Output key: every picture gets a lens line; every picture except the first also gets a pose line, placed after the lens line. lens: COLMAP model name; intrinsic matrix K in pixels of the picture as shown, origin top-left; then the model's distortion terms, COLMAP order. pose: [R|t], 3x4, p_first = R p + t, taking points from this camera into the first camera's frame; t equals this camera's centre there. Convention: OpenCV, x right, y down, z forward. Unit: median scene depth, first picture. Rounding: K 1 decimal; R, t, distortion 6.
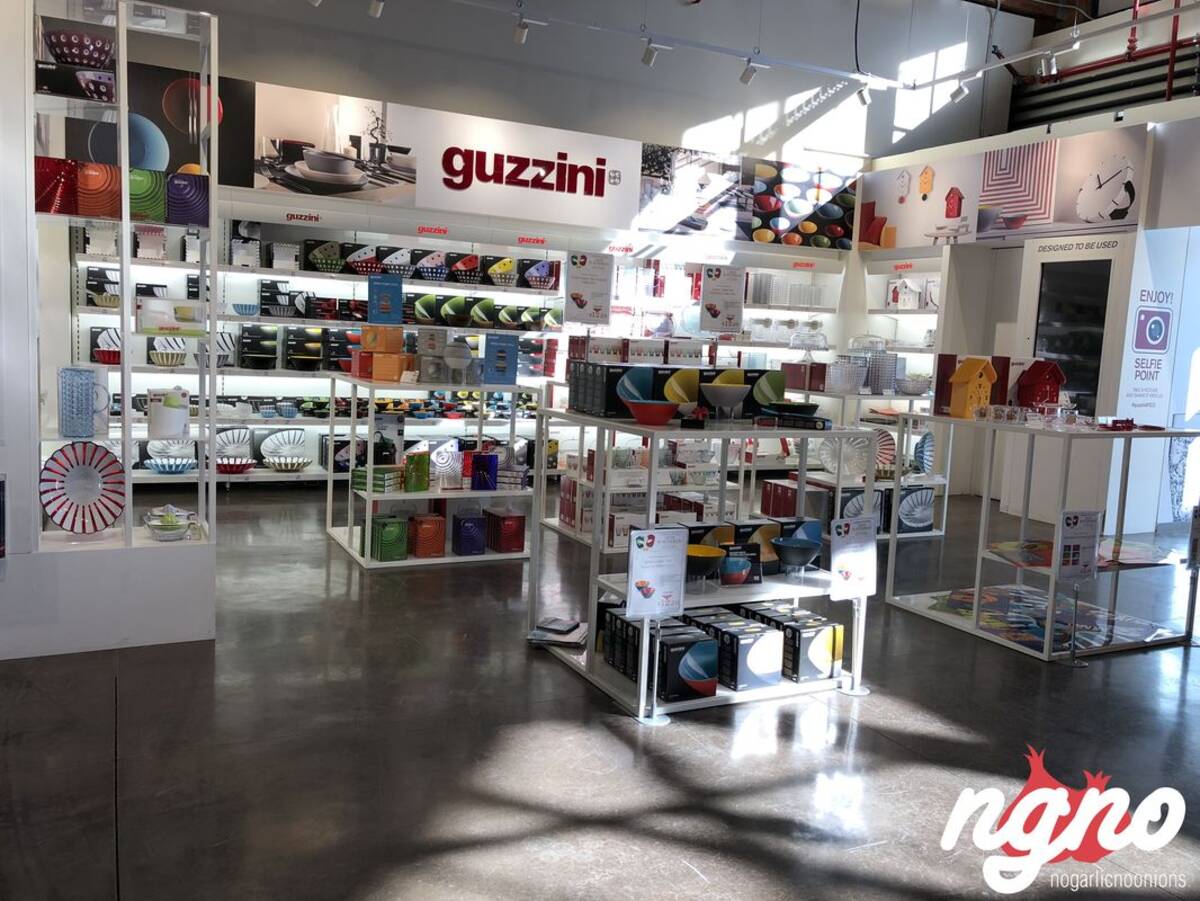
lens RADIAL K [[987.0, 0, 598.0], [0, 987.0, 447.1], [0, 0, 1]] dist [0.043370, -0.051121]
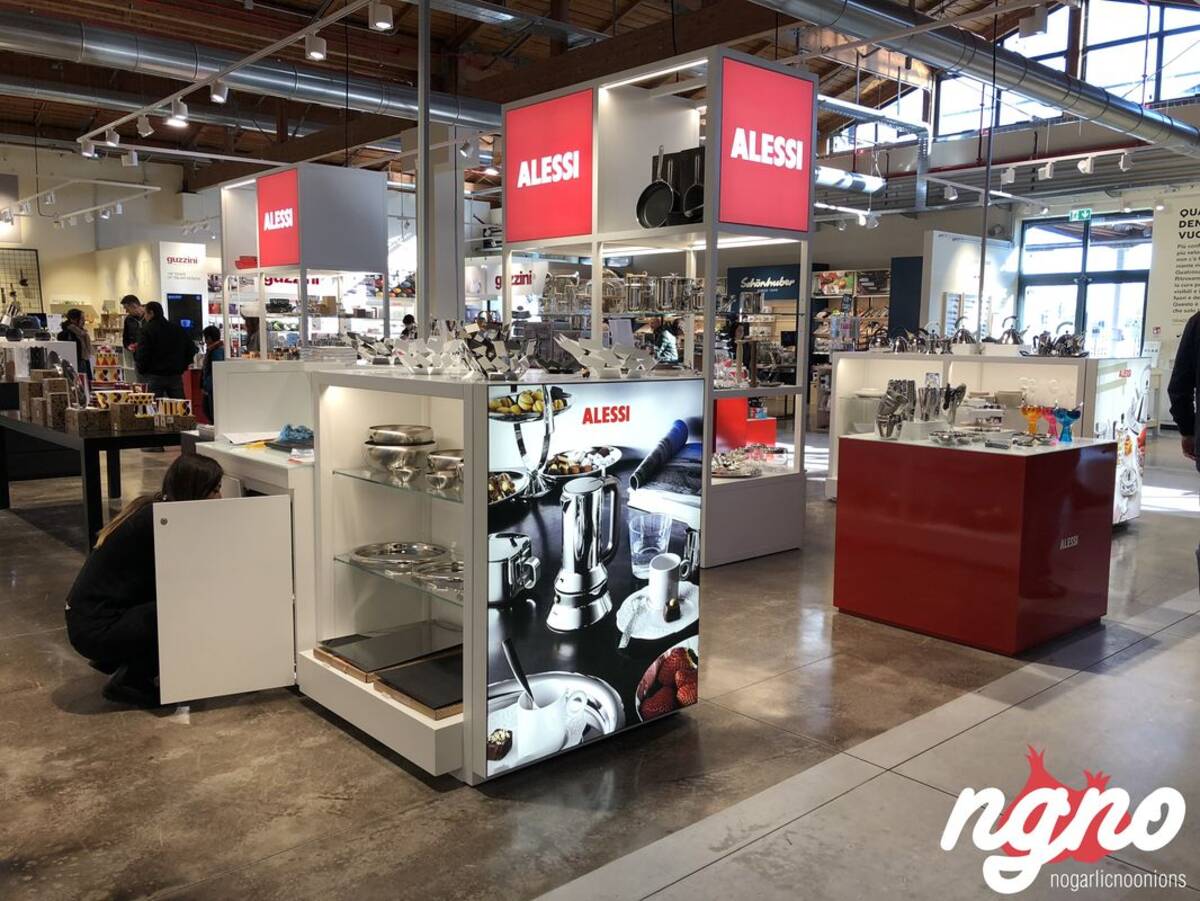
lens RADIAL K [[987.0, 0, 593.4], [0, 987.0, 448.4], [0, 0, 1]] dist [0.043370, -0.051121]
pose [[0.967536, -0.063332, 0.244671, 0.039681], [0.061785, 0.997991, 0.013998, 0.213040], [-0.245066, 0.001573, 0.969505, -1.816062]]
